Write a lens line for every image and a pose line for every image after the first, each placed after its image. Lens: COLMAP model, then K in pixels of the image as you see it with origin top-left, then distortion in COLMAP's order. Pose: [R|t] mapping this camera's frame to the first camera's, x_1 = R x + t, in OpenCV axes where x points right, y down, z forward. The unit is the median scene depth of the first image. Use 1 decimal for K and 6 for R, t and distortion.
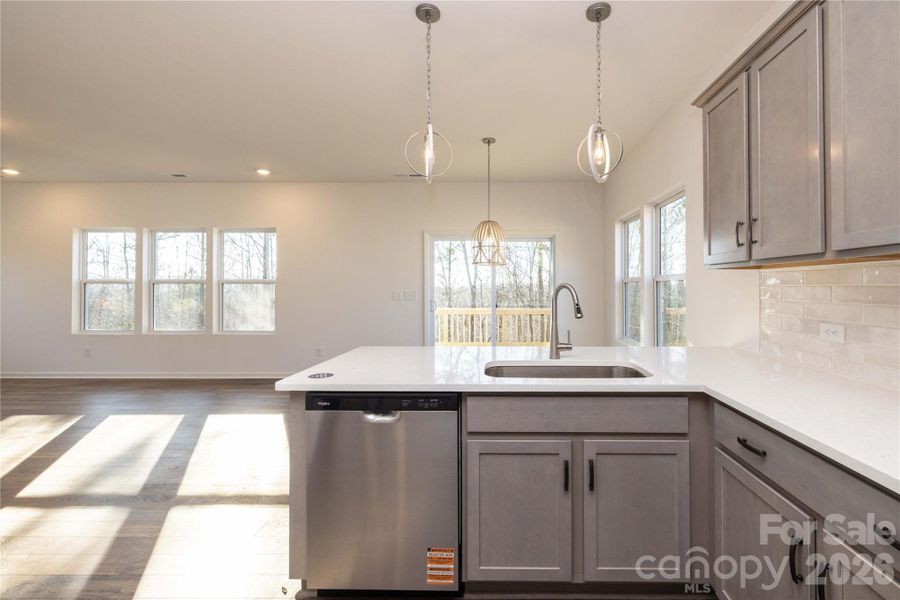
lens RADIAL K [[411.1, 0, 479.1], [0, 411.1, 282.3], [0, 0, 1]] dist [-0.012176, 0.000458]
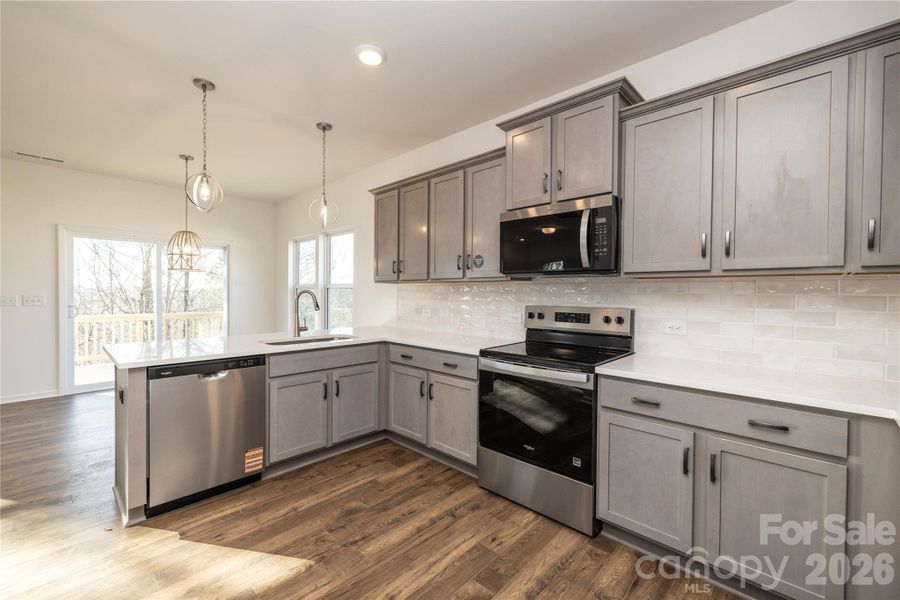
lens RADIAL K [[375.6, 0, 451.8], [0, 375.6, 298.6], [0, 0, 1]] dist [-0.001313, -0.000114]
pose [[0.683142, -0.006352, 0.730258, -0.225423], [-0.016241, 0.999583, 0.023888, -0.003509], [-0.730105, -0.028179, 0.682754, -0.210810]]
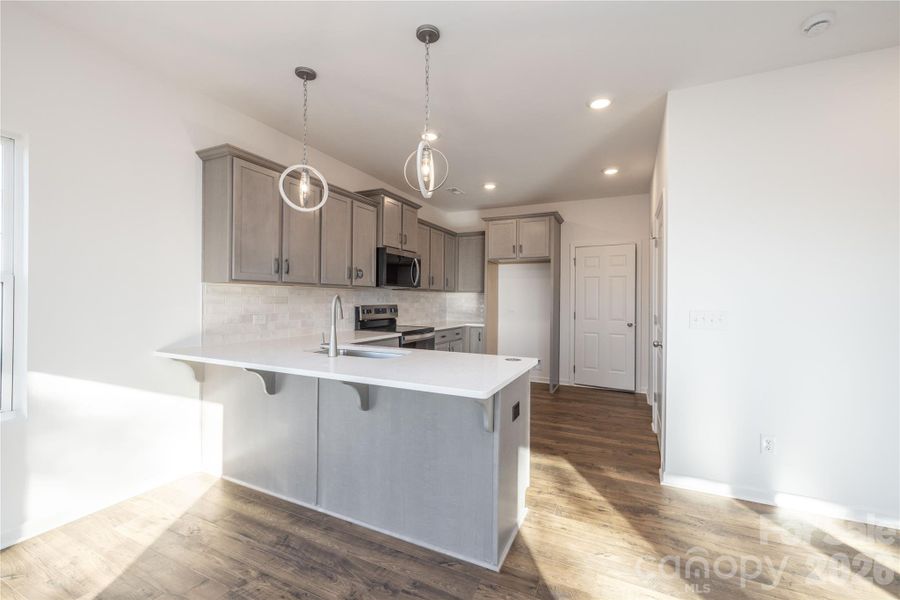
lens RADIAL K [[380.4, 0, 454.3], [0, 380.4, 299.2], [0, 0, 1]] dist [0.001909, -0.000550]
pose [[-0.911185, -0.009646, 0.411885, -0.296577], [-0.014712, 0.999850, -0.009131, 0.013368], [-0.411736, -0.014380, -0.911190, 1.094552]]
